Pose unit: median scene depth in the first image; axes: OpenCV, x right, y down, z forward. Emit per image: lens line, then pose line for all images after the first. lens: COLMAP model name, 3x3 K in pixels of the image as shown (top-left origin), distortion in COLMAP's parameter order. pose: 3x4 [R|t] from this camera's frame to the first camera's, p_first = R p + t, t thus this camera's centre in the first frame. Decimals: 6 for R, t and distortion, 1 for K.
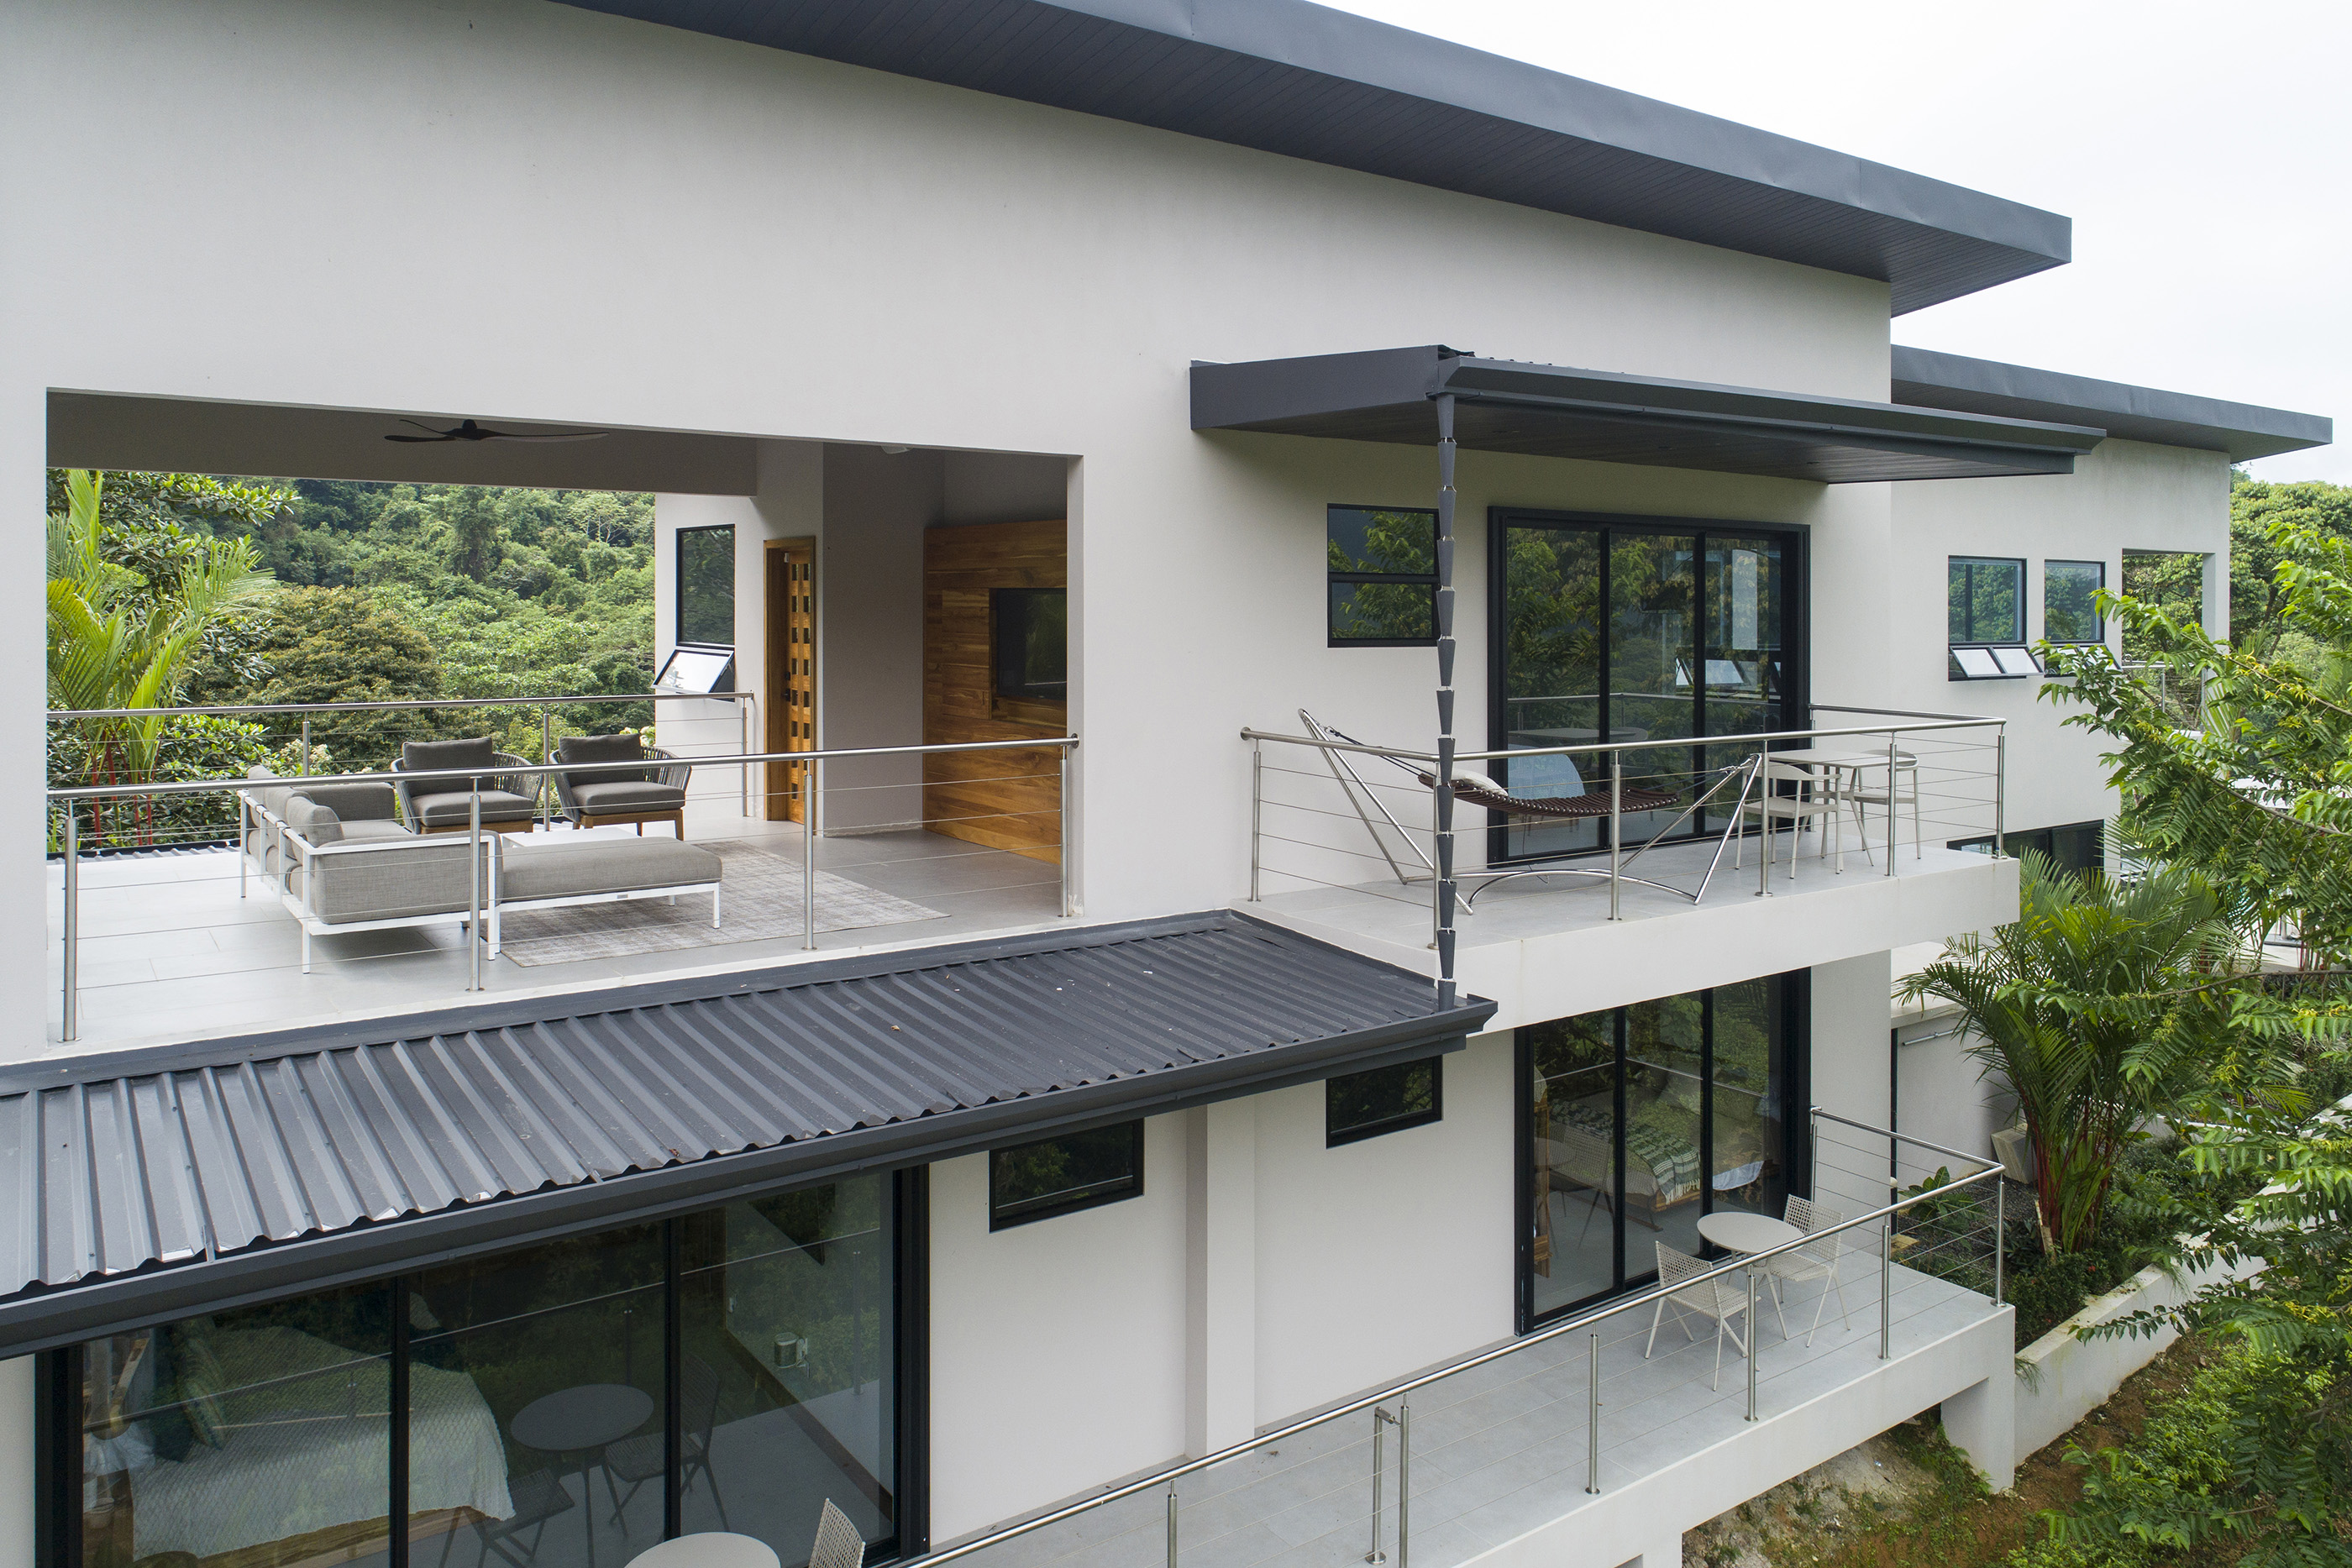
lens RADIAL K [[1582.0, 0, 1176.0], [0, 1582.0, 784.0], [0, 0, 1]] dist [0.008291, 0.010025]
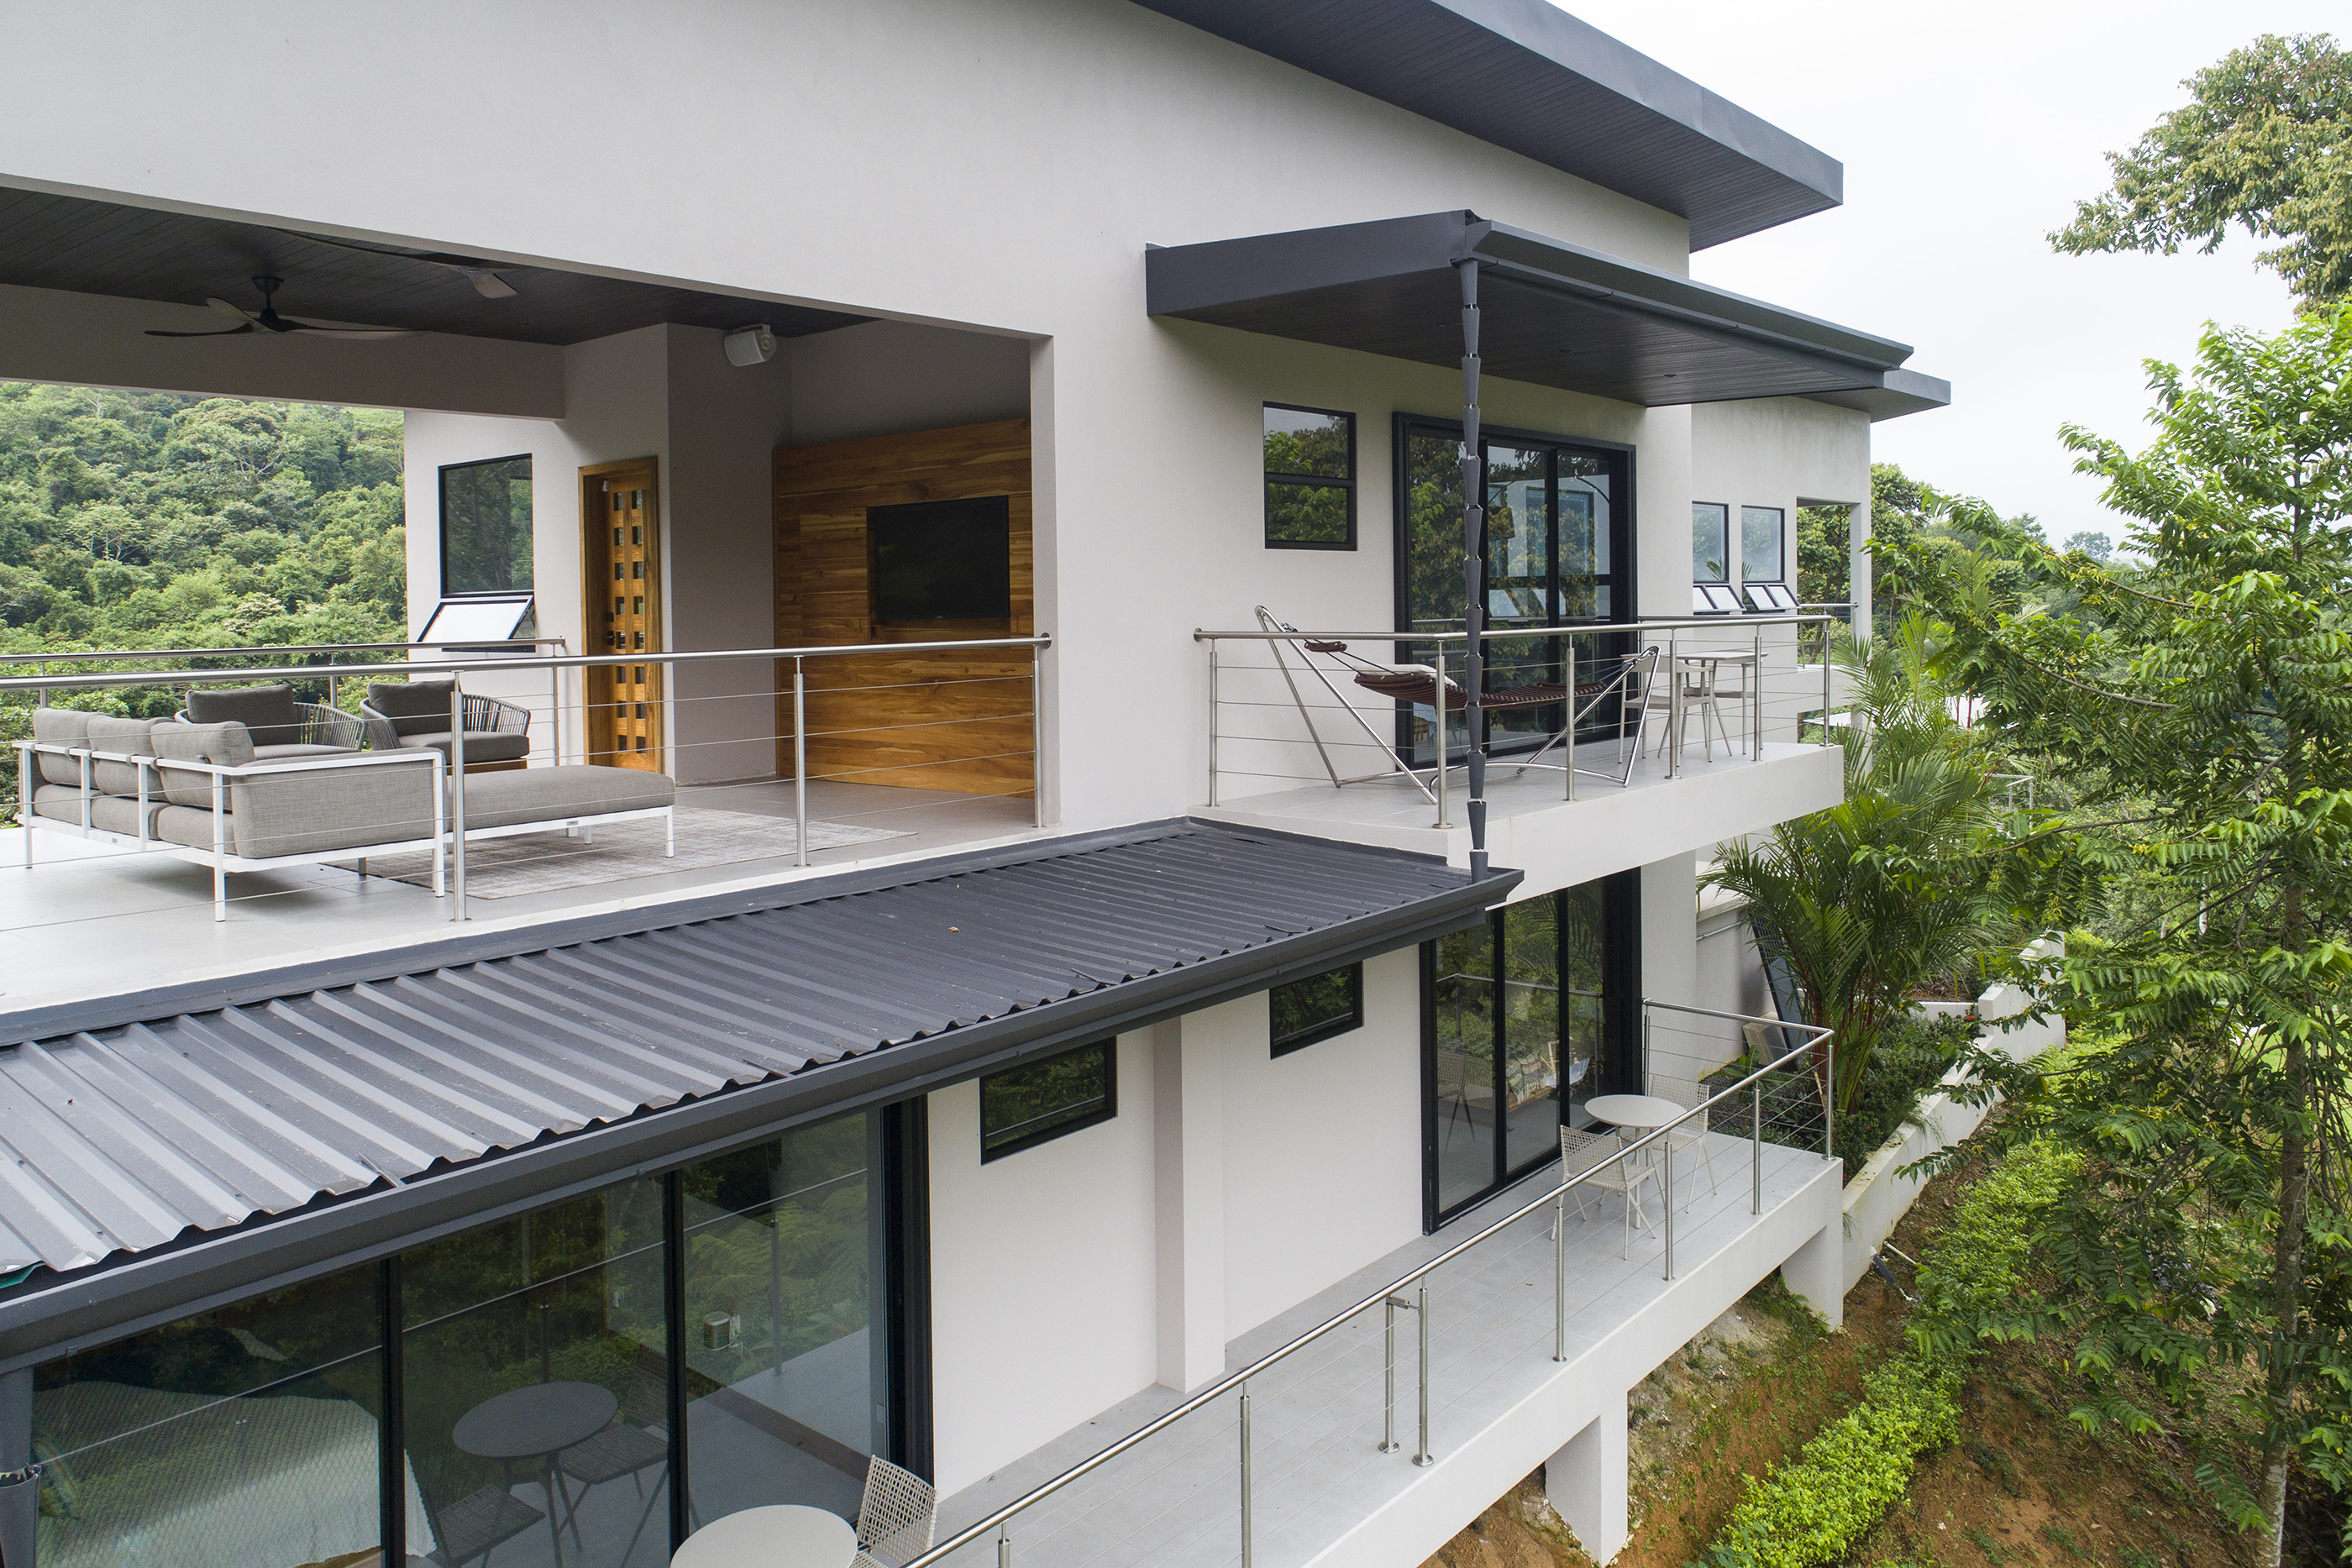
lens RADIAL K [[1582.0, 0, 1176.0], [0, 1582.0, 784.0], [0, 0, 1]] dist [0.008291, 0.010025]
pose [[0.973103, -0.049615, 0.224966, -0.178284], [0.049038, 0.998764, 0.008153, 0.047420], [-0.225093, 0.003098, 0.974332, 0.046892]]
